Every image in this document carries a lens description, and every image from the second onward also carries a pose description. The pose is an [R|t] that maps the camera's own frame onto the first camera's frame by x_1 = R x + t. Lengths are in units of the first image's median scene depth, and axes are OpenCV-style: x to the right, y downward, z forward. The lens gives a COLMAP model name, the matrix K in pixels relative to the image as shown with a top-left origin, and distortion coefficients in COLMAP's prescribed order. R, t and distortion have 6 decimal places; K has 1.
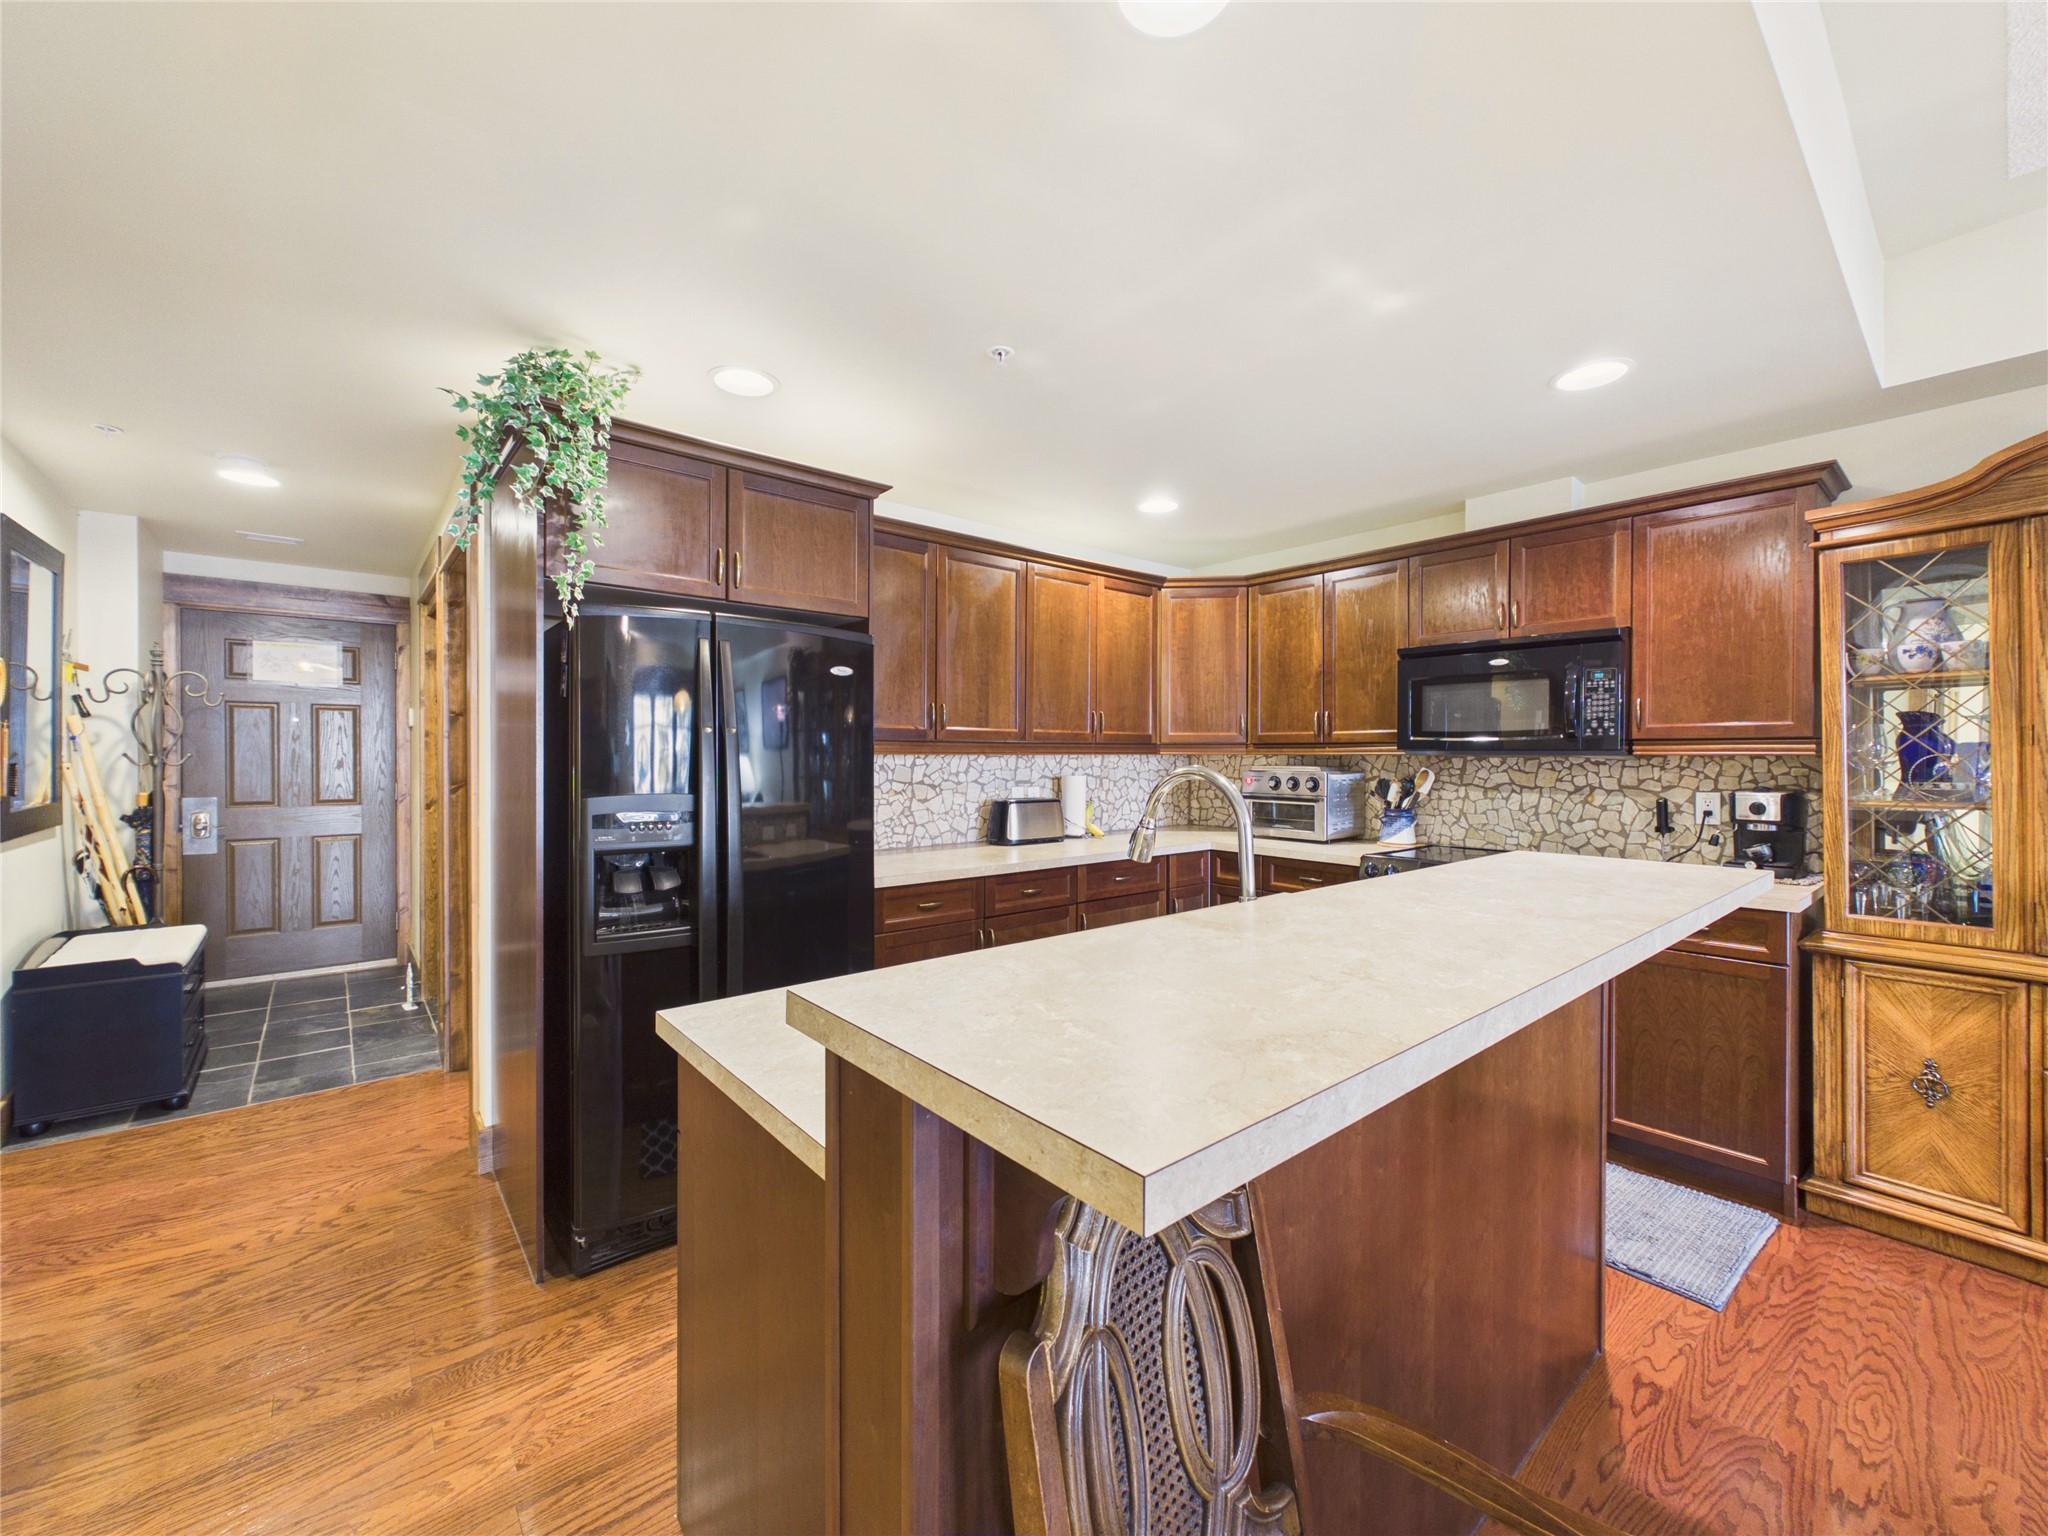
lens RADIAL K [[825.1, 0, 1025.1], [0, 825.1, 761.7], [0, 0, 1]] dist [0.000751, 0.000094]
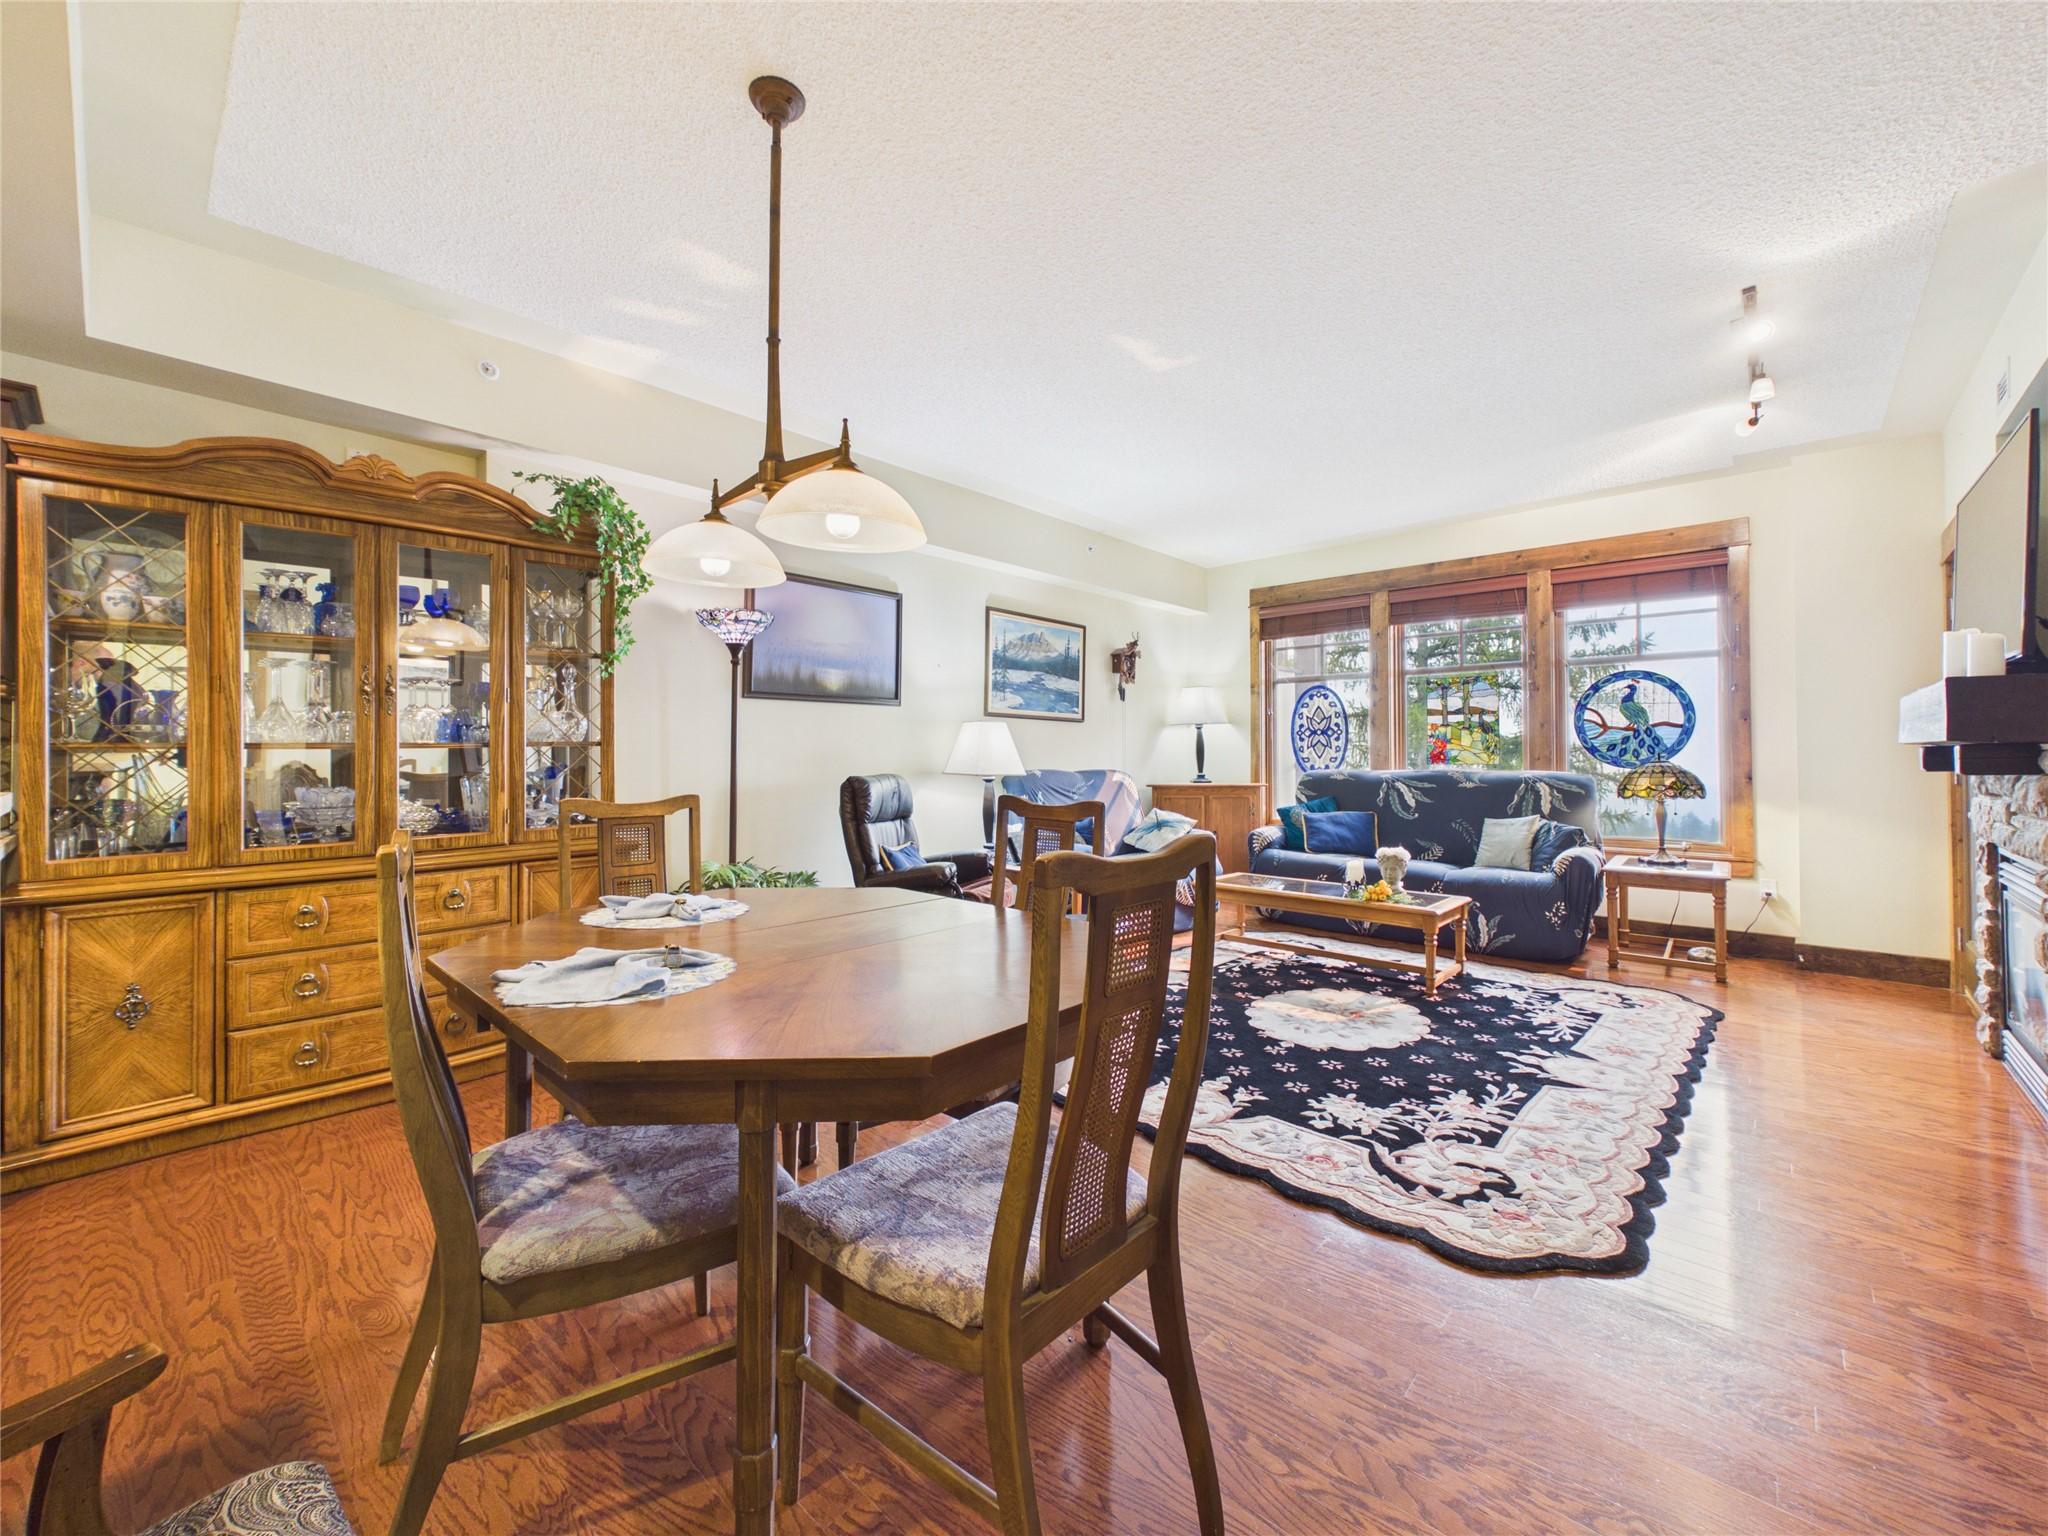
lens RADIAL K [[825.1, 0, 1024.1], [0, 825.1, 740.0], [0, 0, 1]] dist [0.000751, 0.000094]
pose [[-0.136272, 0.016740, 0.990530, -0.078558], [0.009026, 0.999837, -0.015656, 0.048379], [-0.990630, 0.006807, -0.136401, 0.003621]]
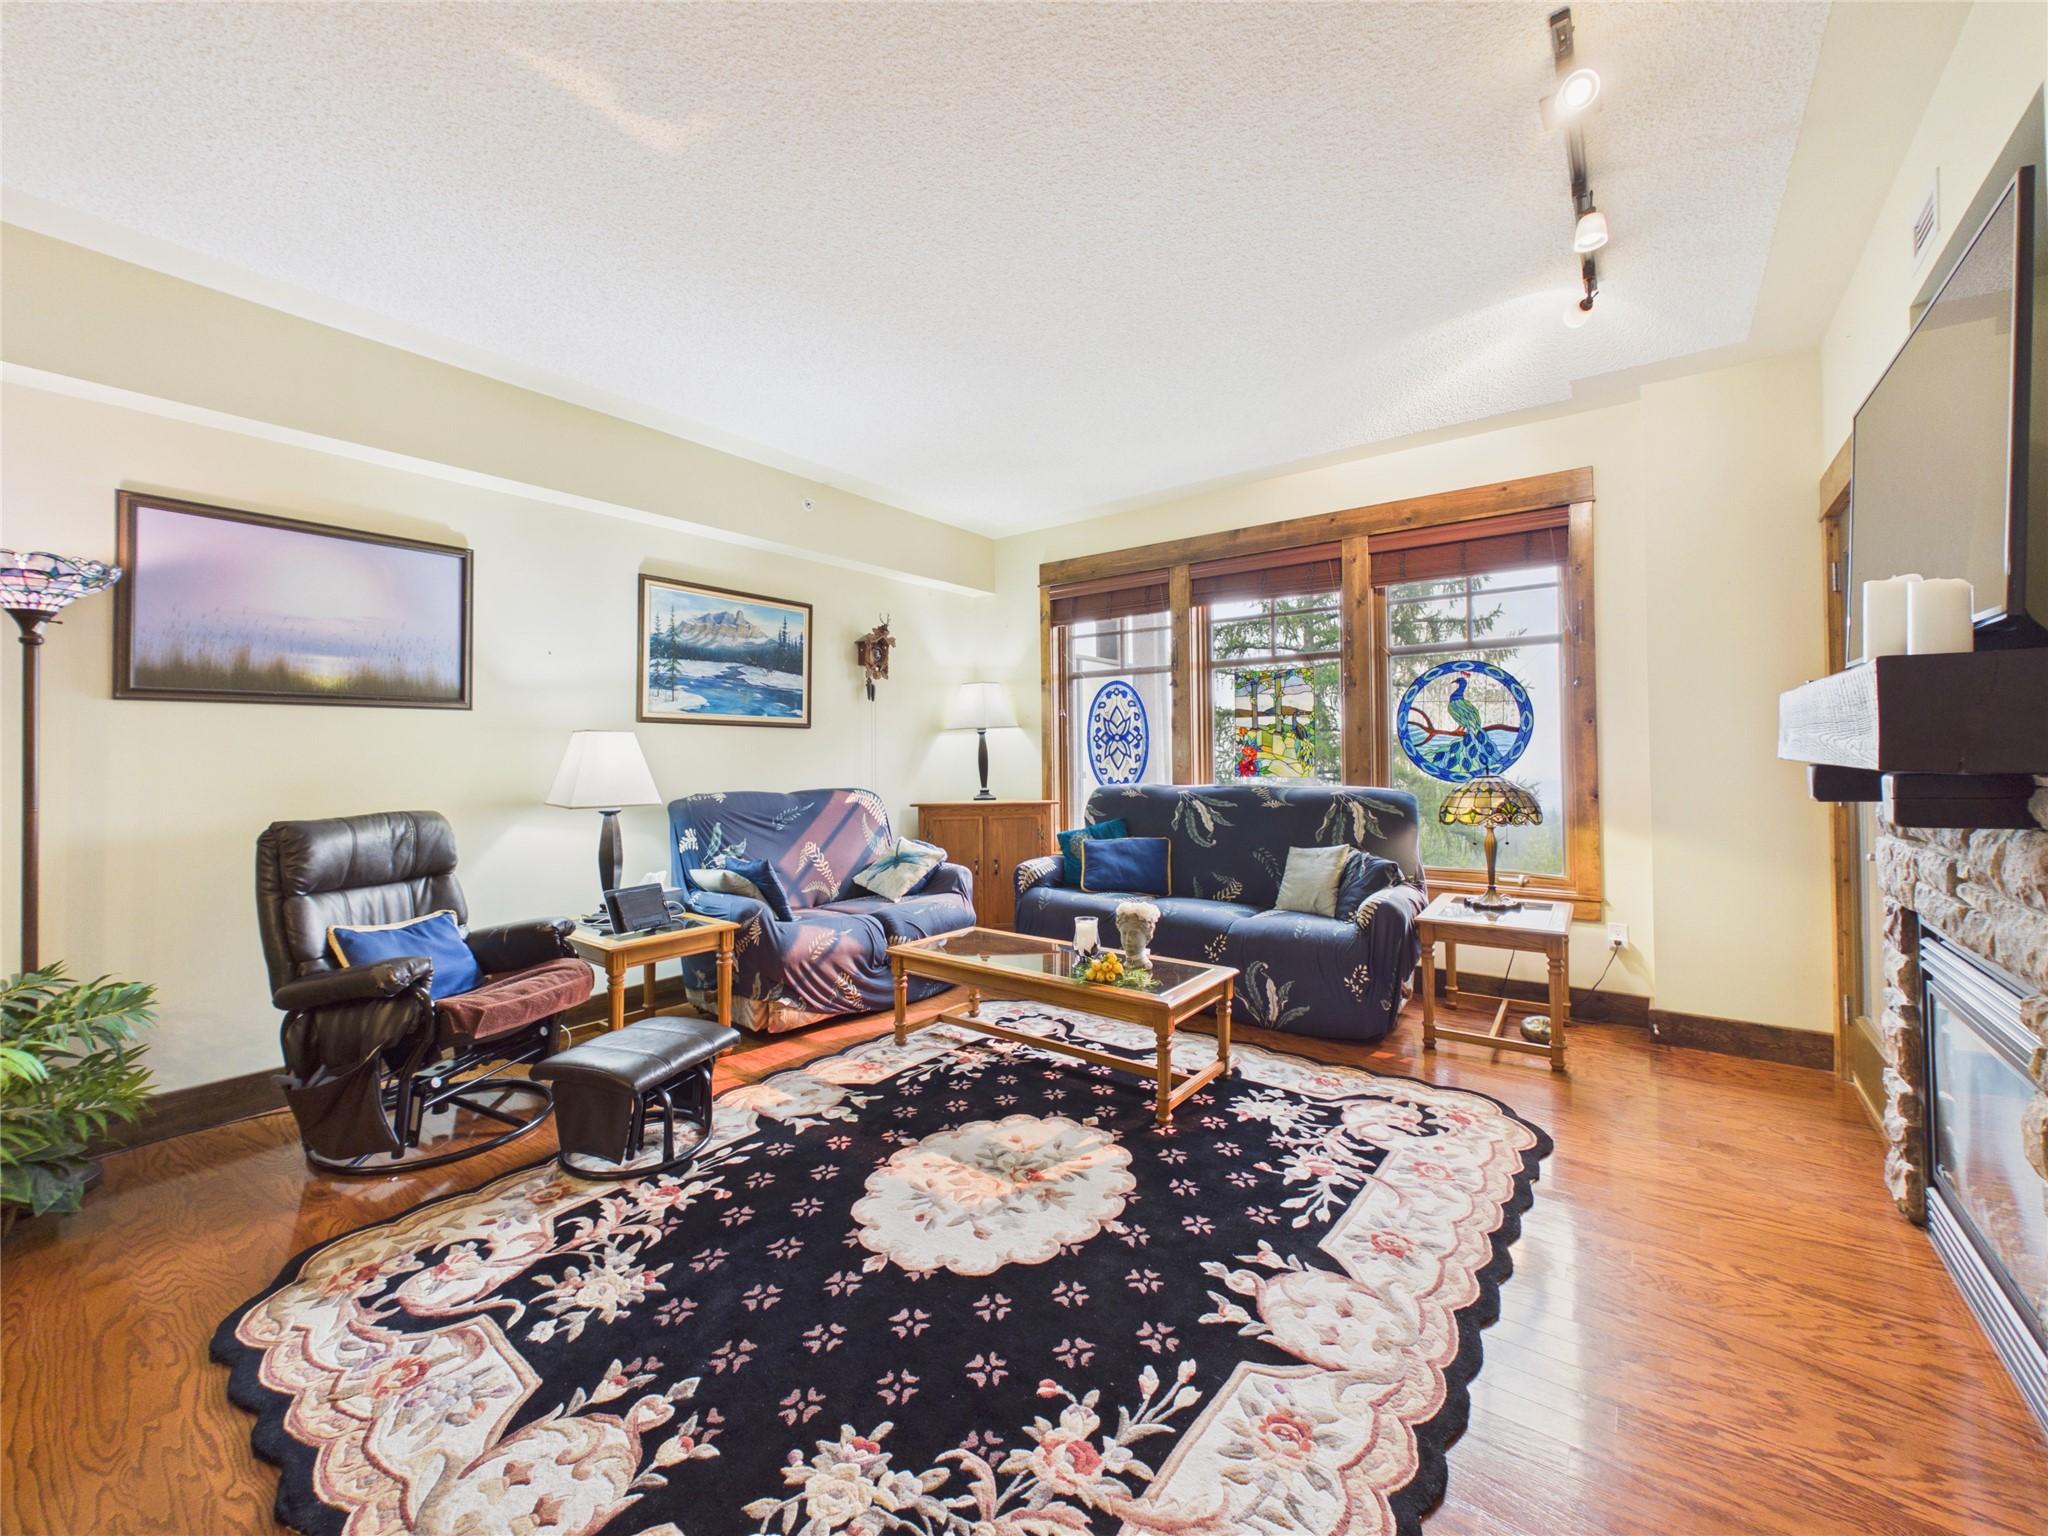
lens RADIAL K [[825.1, 0, 1023.2], [0, 825.1, 740.3], [0, 0, 1]] dist [0.000751, 0.000094]
pose [[-0.229114, 0.016063, 0.973267, 0.237121], [0.018828, 0.999750, -0.012068, 0.026872], [-0.973217, 0.015559, -0.229359, -0.403988]]
